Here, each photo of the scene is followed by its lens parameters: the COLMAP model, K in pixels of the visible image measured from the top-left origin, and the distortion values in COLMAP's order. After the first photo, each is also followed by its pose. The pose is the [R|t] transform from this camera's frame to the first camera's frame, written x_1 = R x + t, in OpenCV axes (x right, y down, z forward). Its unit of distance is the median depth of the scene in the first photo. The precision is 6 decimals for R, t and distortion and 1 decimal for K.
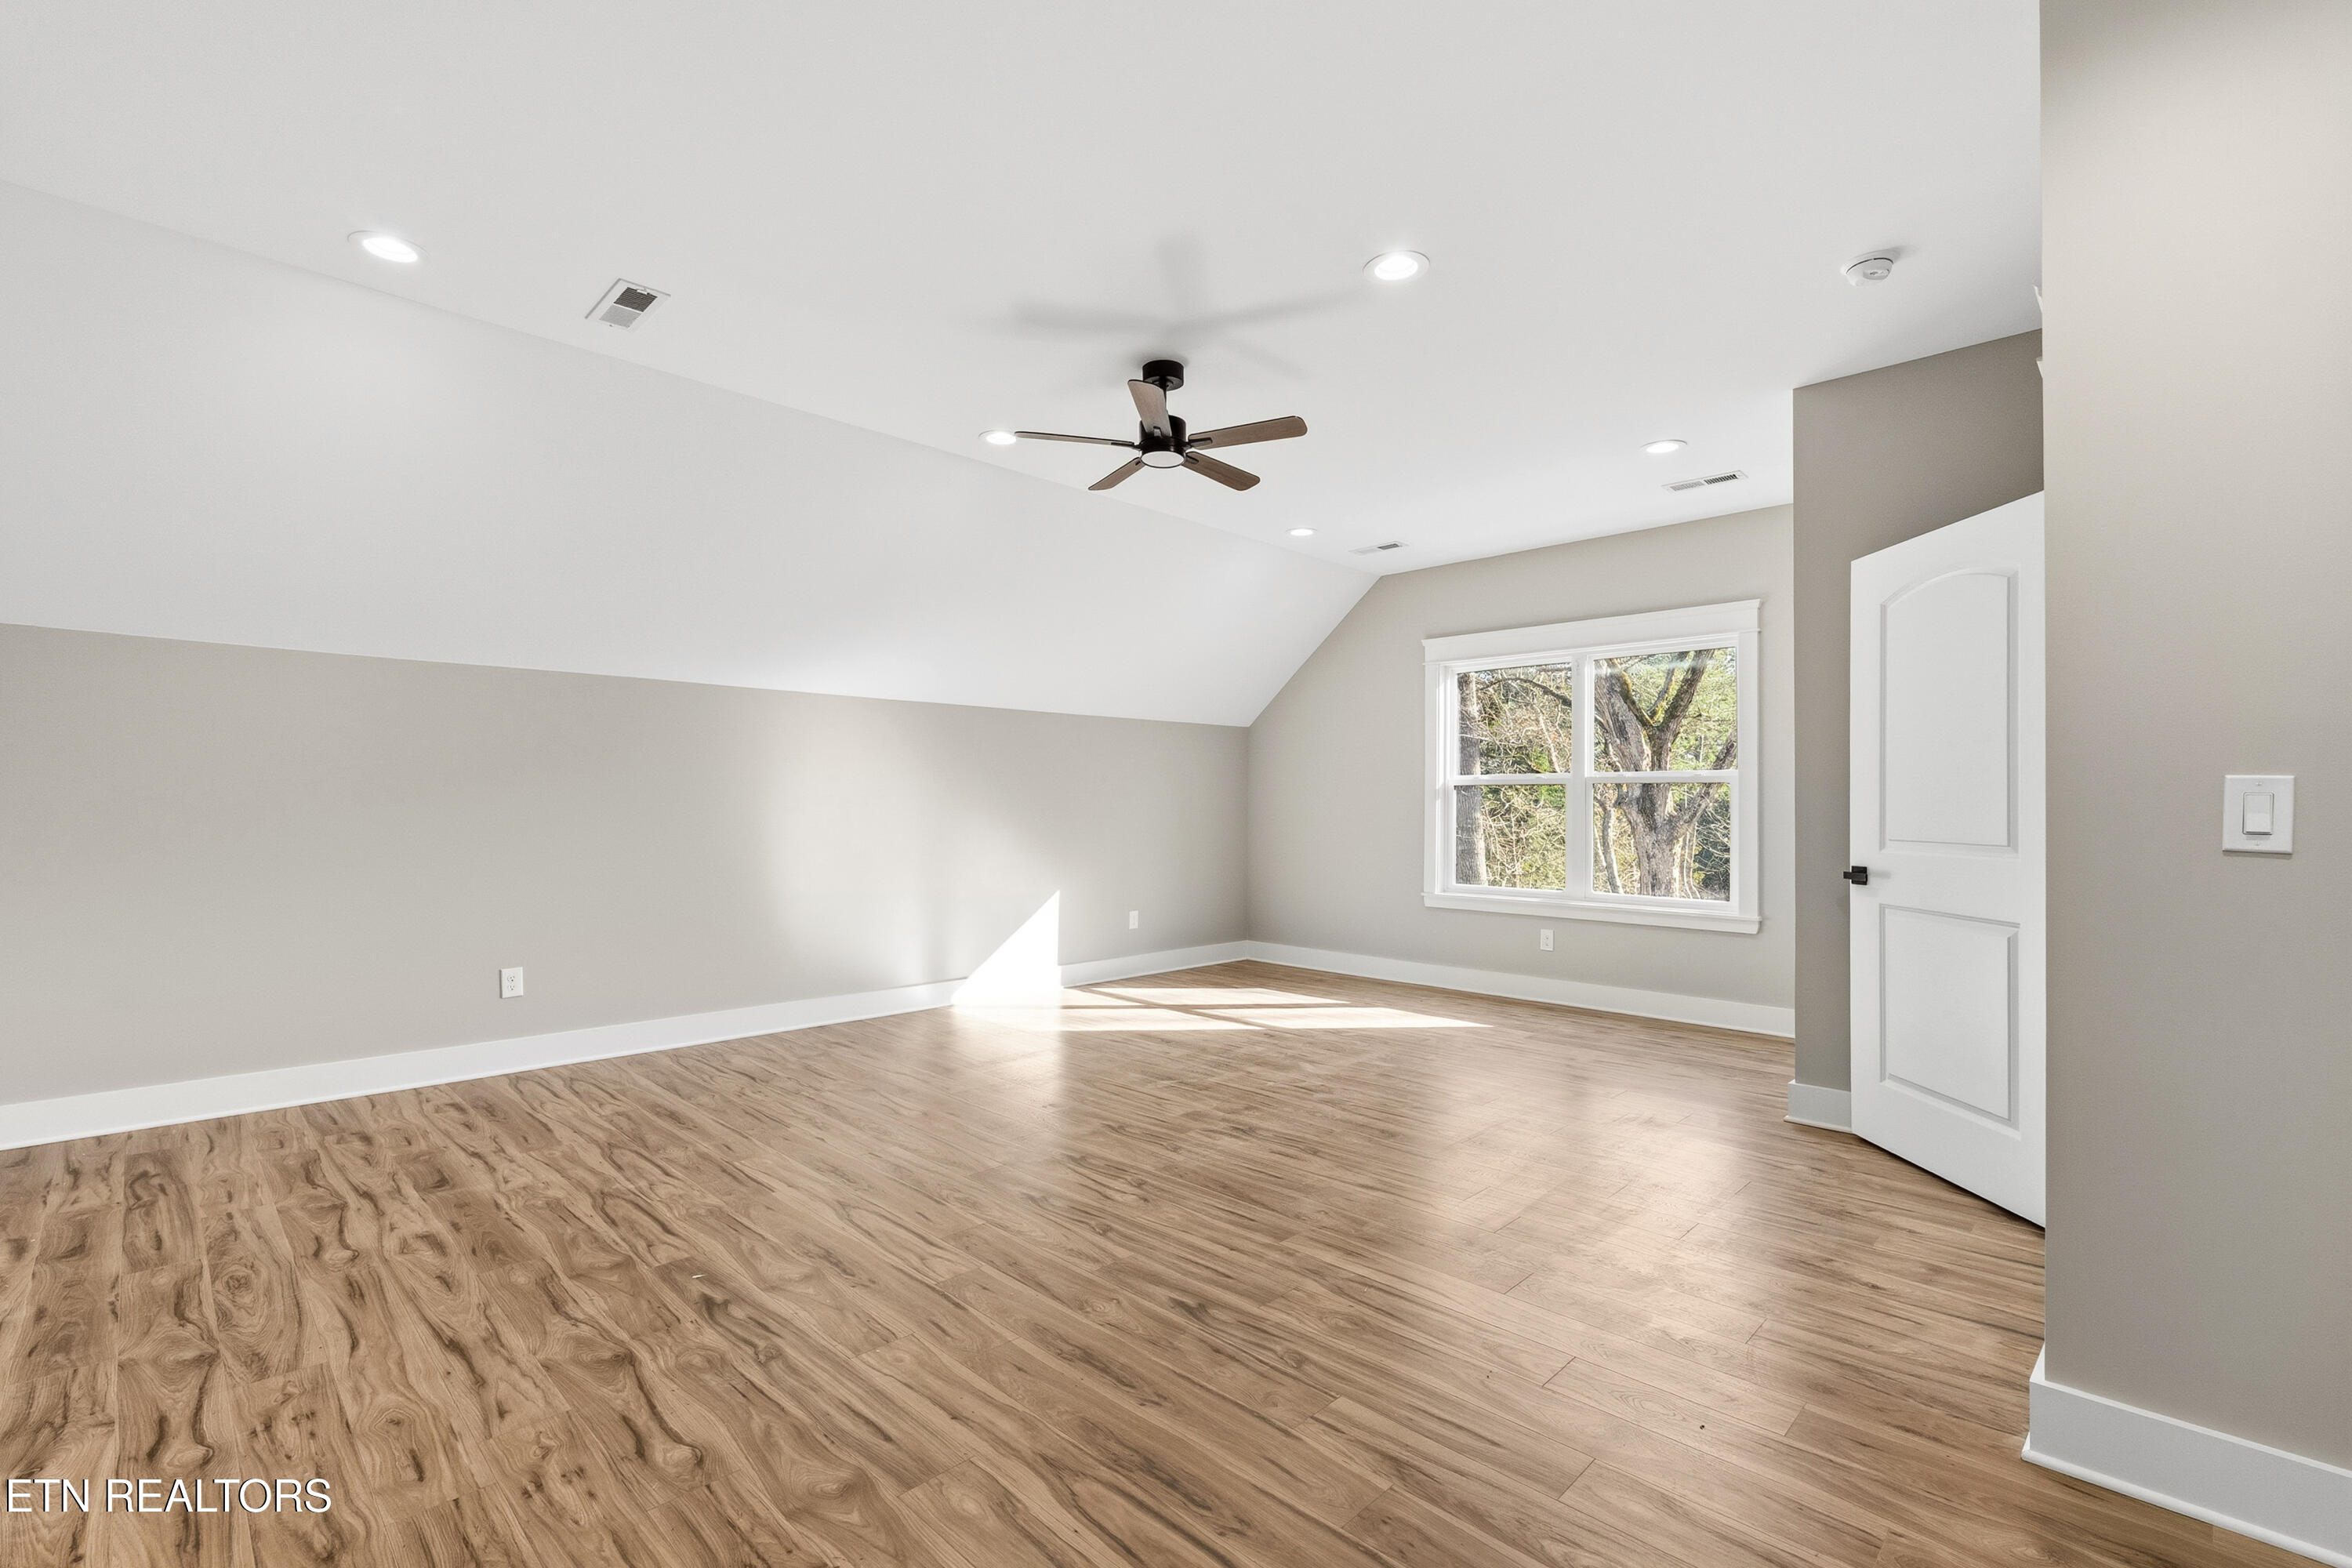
lens RADIAL K [[1039.1, 0, 1171.5], [0, 1039.1, 786.6], [0, 0, 1]] dist [-0.003768, 0.000156]
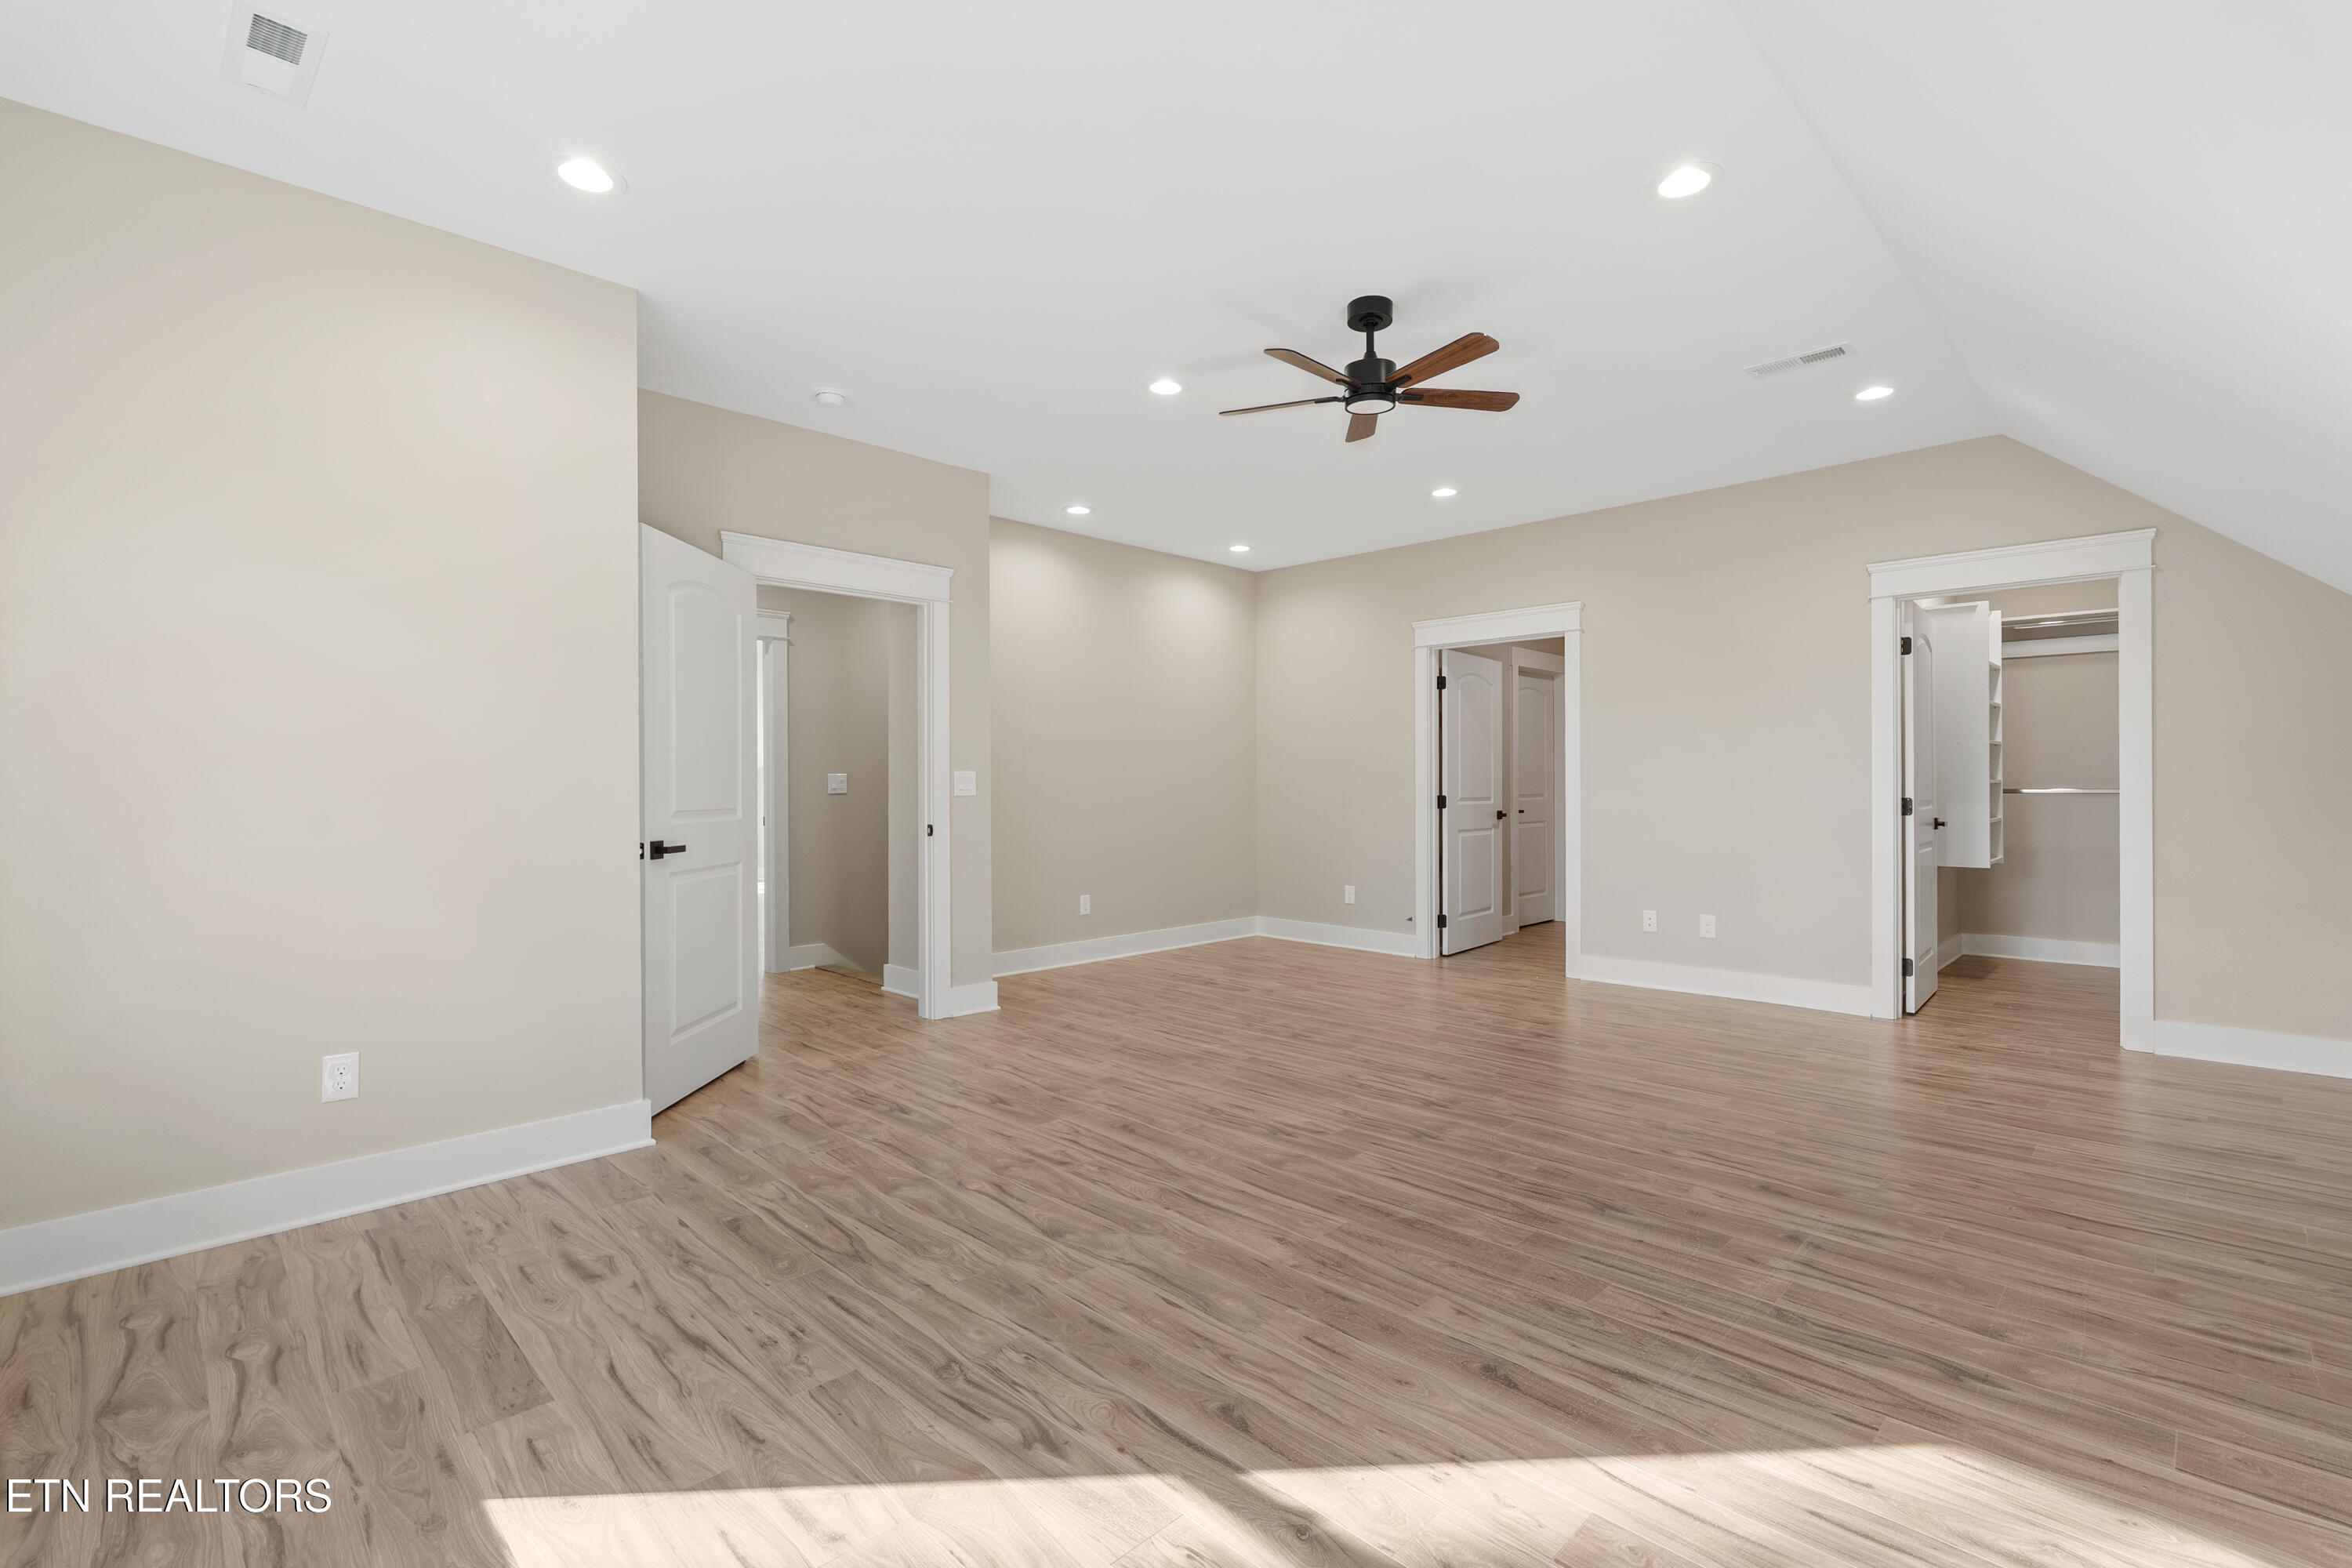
lens RADIAL K [[1039.1, 0, 1171.5], [0, 1039.1, 786.6], [0, 0, 1]] dist [-0.003768, 0.000156]
pose [[-0.999945, -0.002699, 0.010086, 0.160811], [-0.002838, 0.999900, -0.013831, 0.036123], [-0.010047, -0.013859, -0.999853, 1.949395]]
